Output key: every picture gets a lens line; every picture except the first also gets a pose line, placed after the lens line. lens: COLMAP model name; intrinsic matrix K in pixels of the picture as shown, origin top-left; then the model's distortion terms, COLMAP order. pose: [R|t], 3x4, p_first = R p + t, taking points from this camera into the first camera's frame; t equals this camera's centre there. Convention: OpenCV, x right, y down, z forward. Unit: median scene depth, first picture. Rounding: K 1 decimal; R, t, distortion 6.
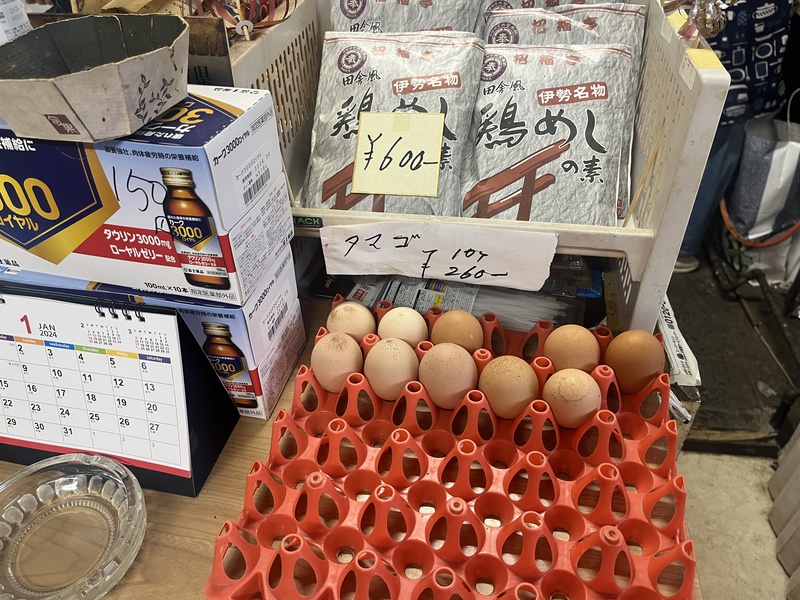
lens RADIAL K [[602.3, 0, 400.0], [0, 602.3, 300.0], [0, 0, 1]] dist [0.059331, -0.100366]
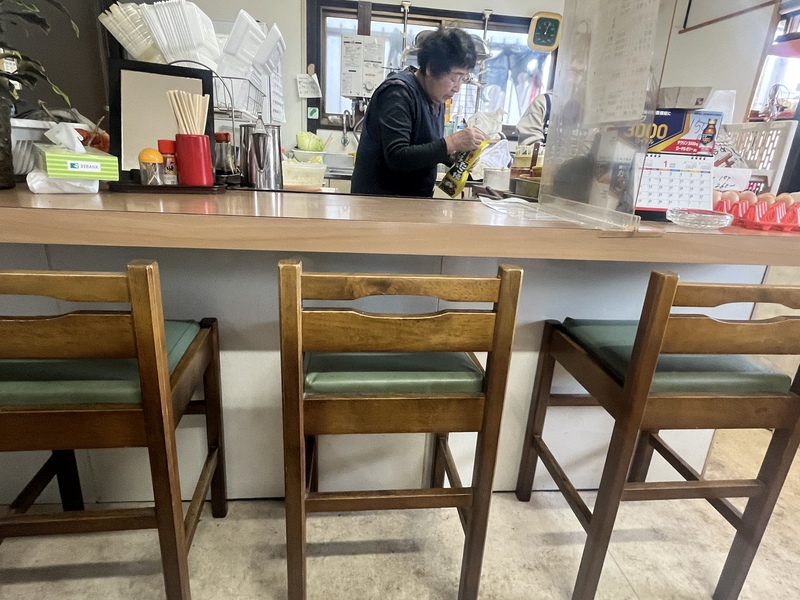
lens RADIAL K [[468.0, 0, 400.0], [0, 468.0, 300.0], [0, 0, 1]] dist [-0.001047, -0.000350]
pose [[0.965603, -0.010794, 0.259796, -2.705433], [0.097131, 0.941783, -0.321885, 1.426429], [-0.241197, 0.336048, 0.910437, -0.714036]]
